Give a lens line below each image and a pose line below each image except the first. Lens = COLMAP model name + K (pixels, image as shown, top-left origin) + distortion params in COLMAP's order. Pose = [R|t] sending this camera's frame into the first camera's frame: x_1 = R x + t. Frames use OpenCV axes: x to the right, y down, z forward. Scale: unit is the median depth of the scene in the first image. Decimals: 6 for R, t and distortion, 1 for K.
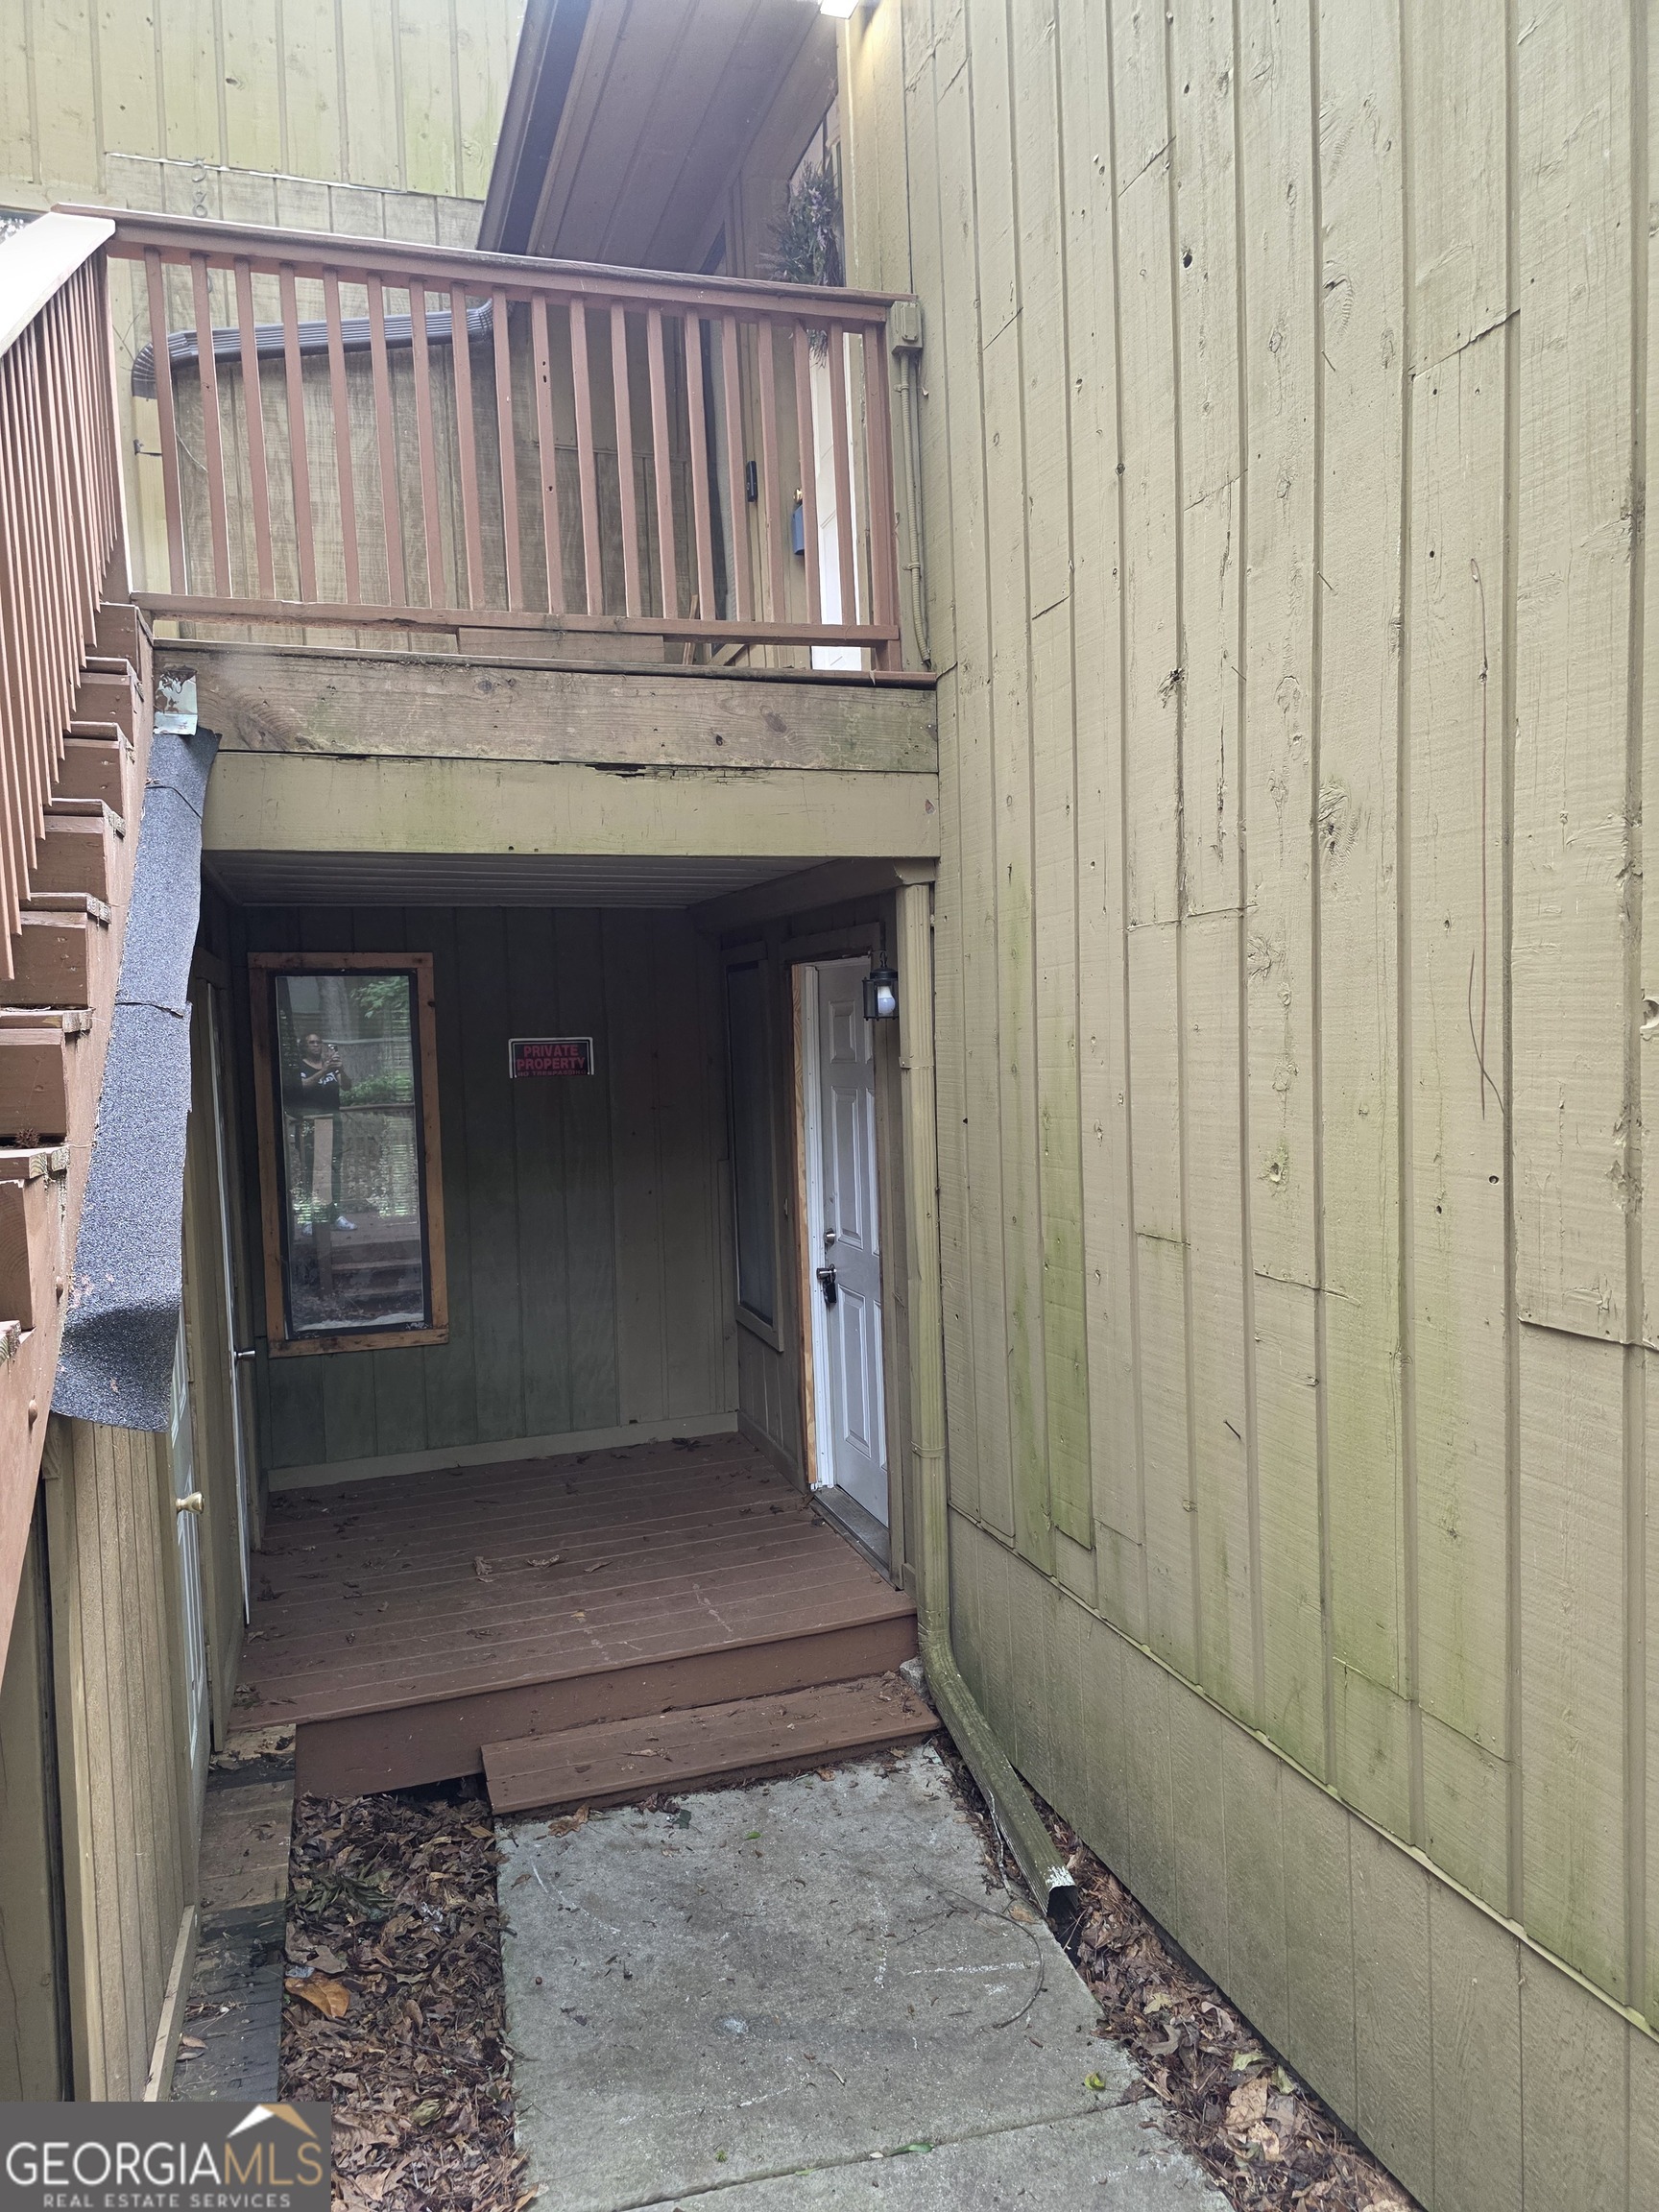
lens RADIAL K [[1488.6, 0, 851.5], [0, 1488.6, 1101.3], [0, 0, 1]] dist [0.045818, -0.041006]
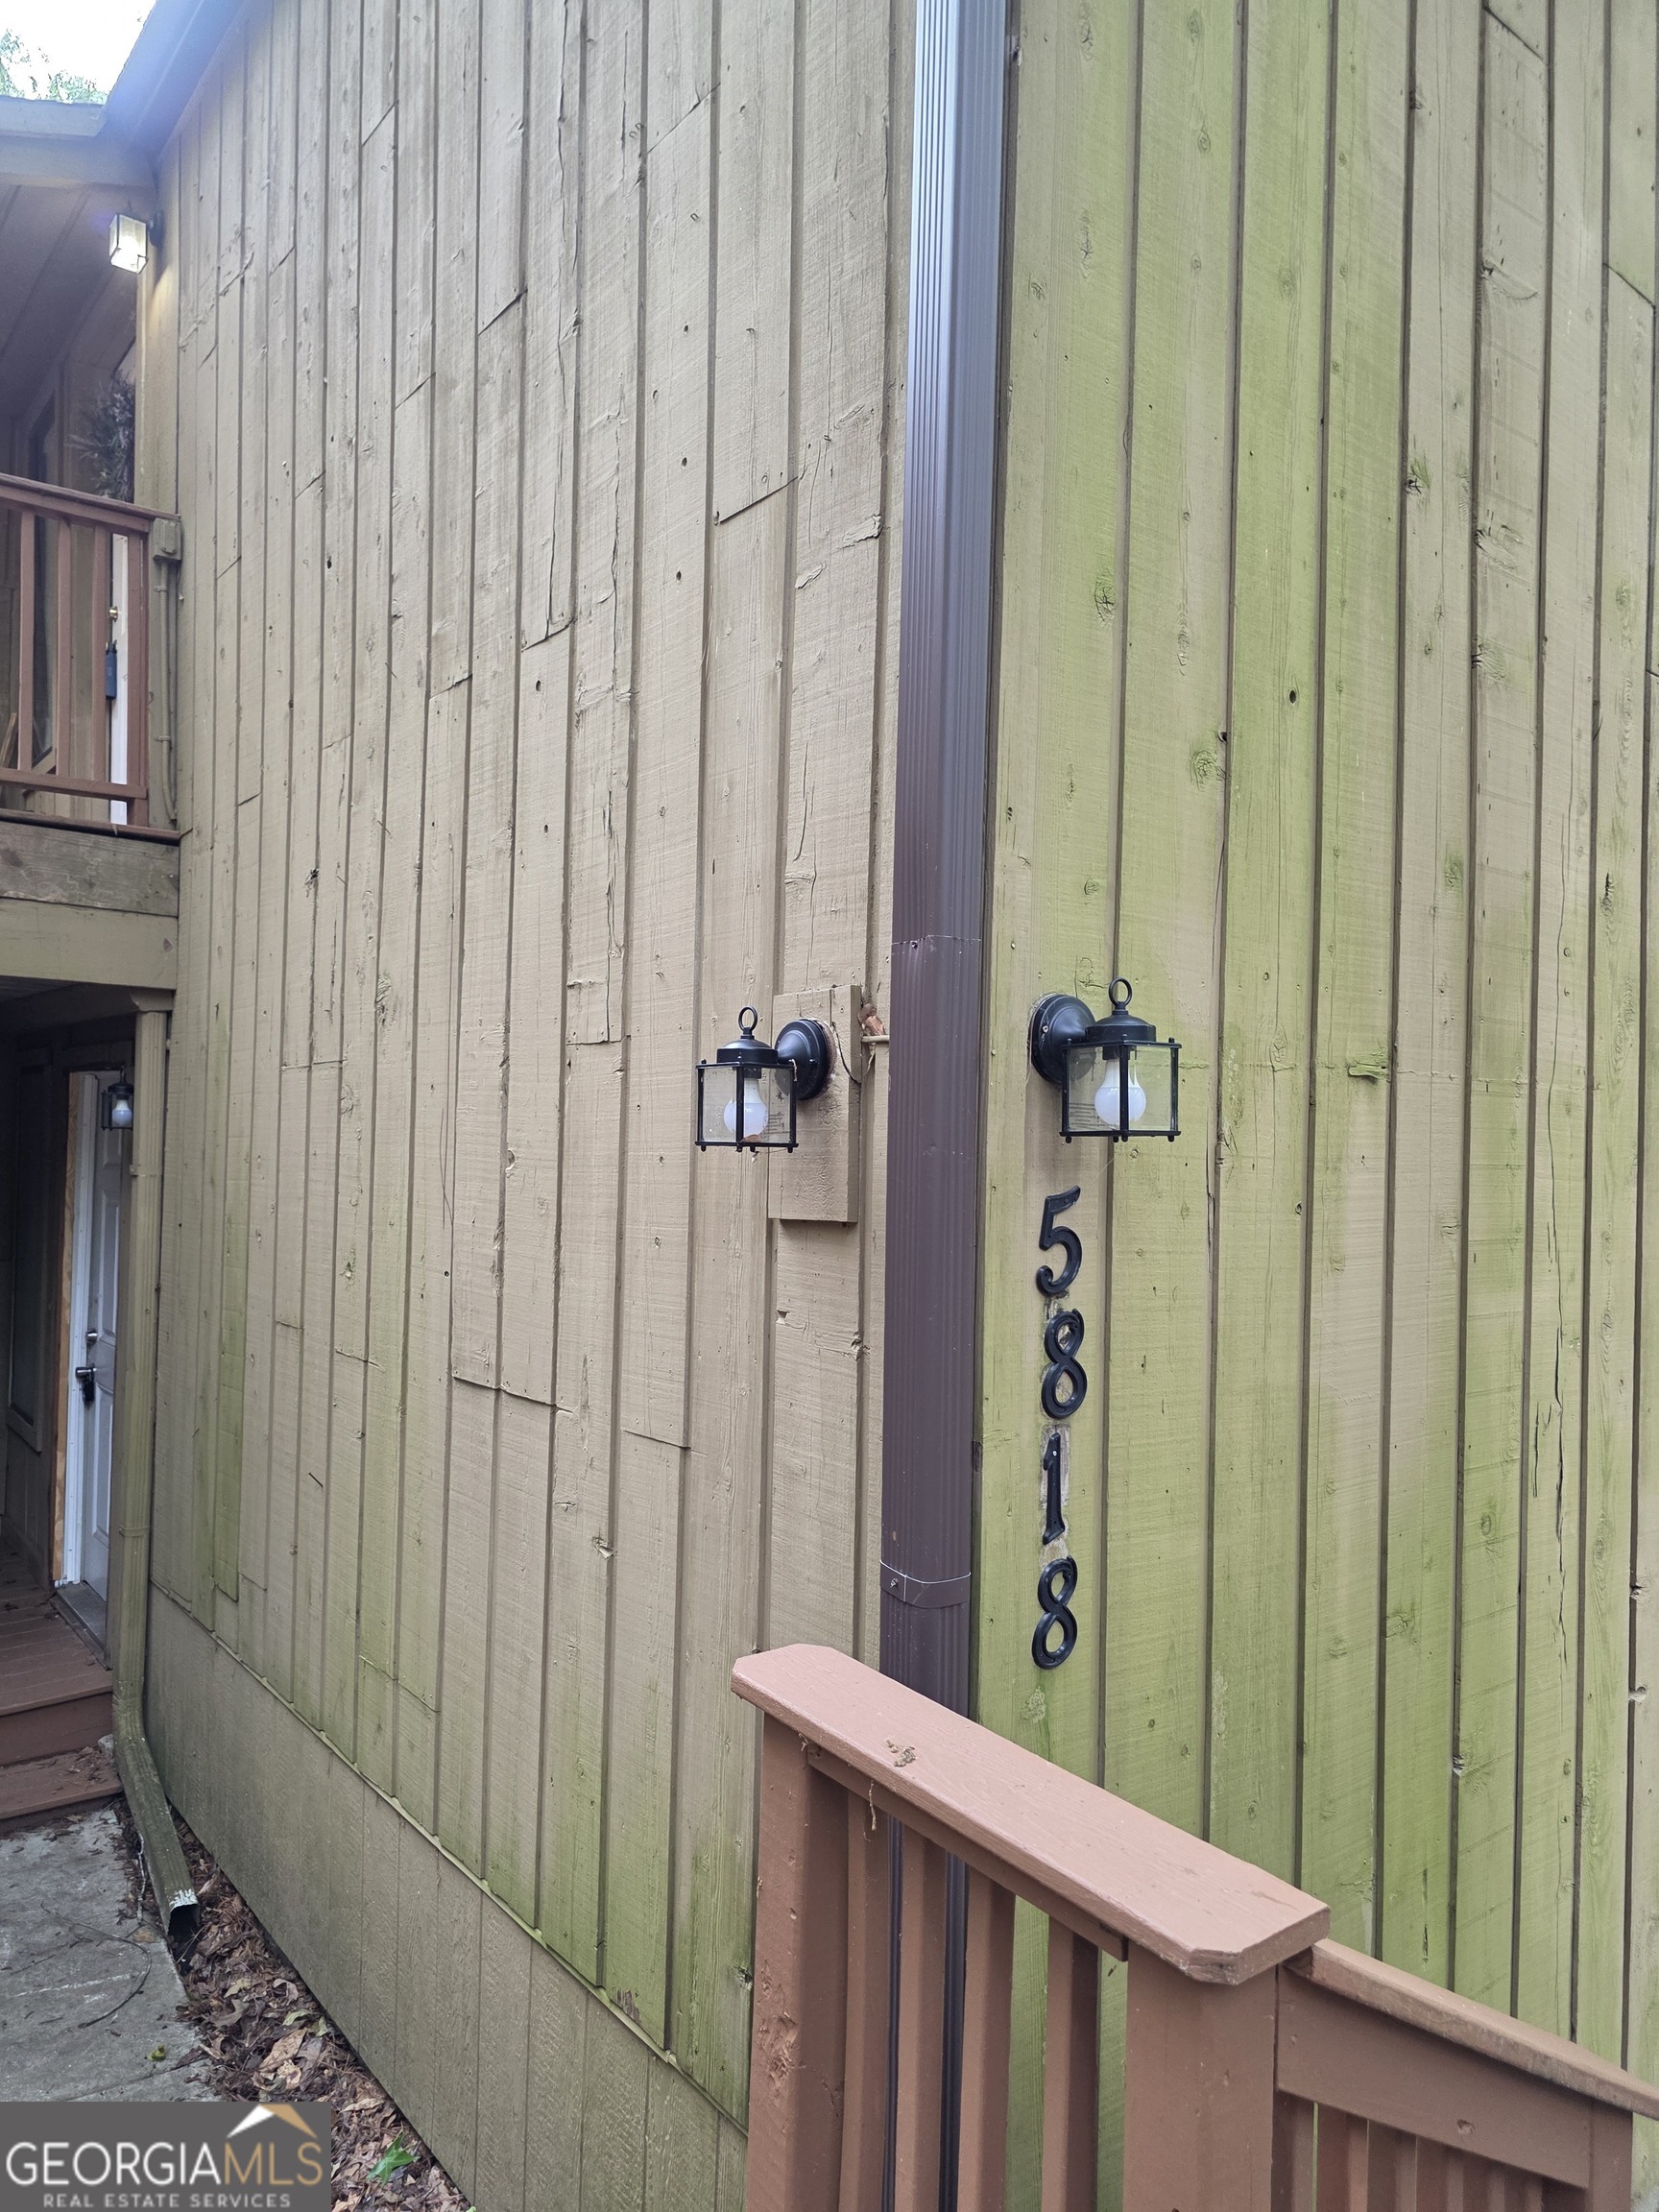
lens RADIAL K [[1488.6, 0, 840.9], [0, 1488.6, 1114.3], [0, 0, 1]] dist [0.045818, -0.041006]
pose [[0.943113, 0.066358, 0.325784, 0.191826], [-0.041595, 0.995731, -0.082403, 0.002491], [-0.329861, 0.064164, 0.941846, -0.260110]]
